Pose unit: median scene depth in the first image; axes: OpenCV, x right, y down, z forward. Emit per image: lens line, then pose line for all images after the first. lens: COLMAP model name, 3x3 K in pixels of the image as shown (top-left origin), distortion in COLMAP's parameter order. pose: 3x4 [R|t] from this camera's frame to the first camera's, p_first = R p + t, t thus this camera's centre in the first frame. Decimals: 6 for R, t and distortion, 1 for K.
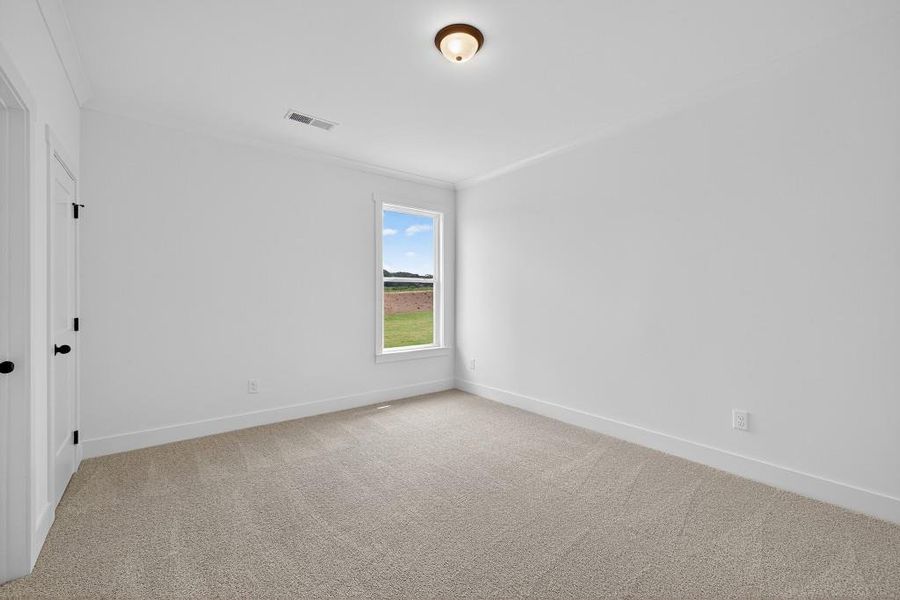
lens RADIAL K [[379.0, 0, 448.6], [0, 379.0, 297.6], [0, 0, 1]] dist [0.003430, -0.000253]
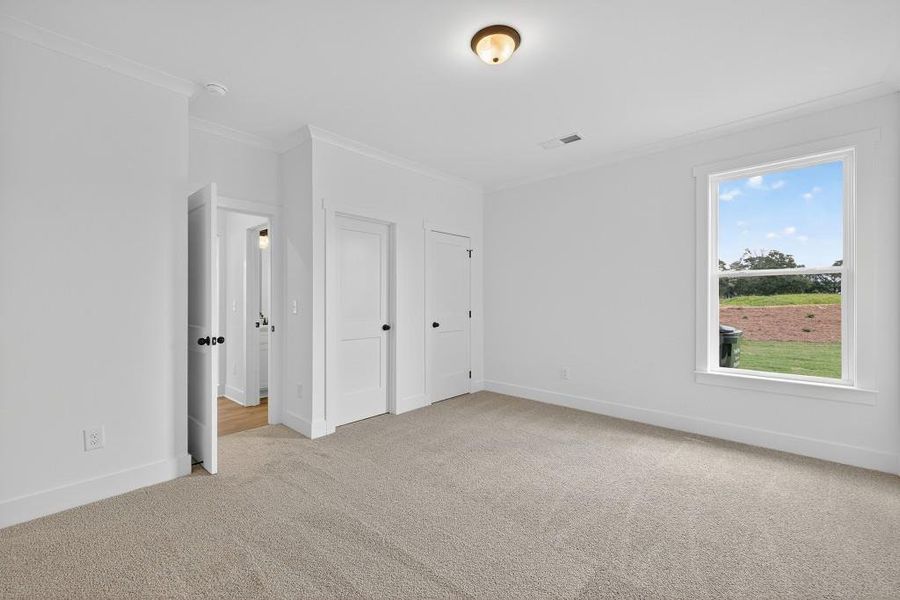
lens RADIAL K [[379.0, 0, 448.6], [0, 379.0, 297.6], [0, 0, 1]] dist [0.003430, -0.000253]
pose [[0.147784, -0.012305, -0.988943, 0.622119], [-0.001868, 0.999917, -0.012721, 0.009460], [0.989018, 0.003727, 0.147749, 0.452494]]
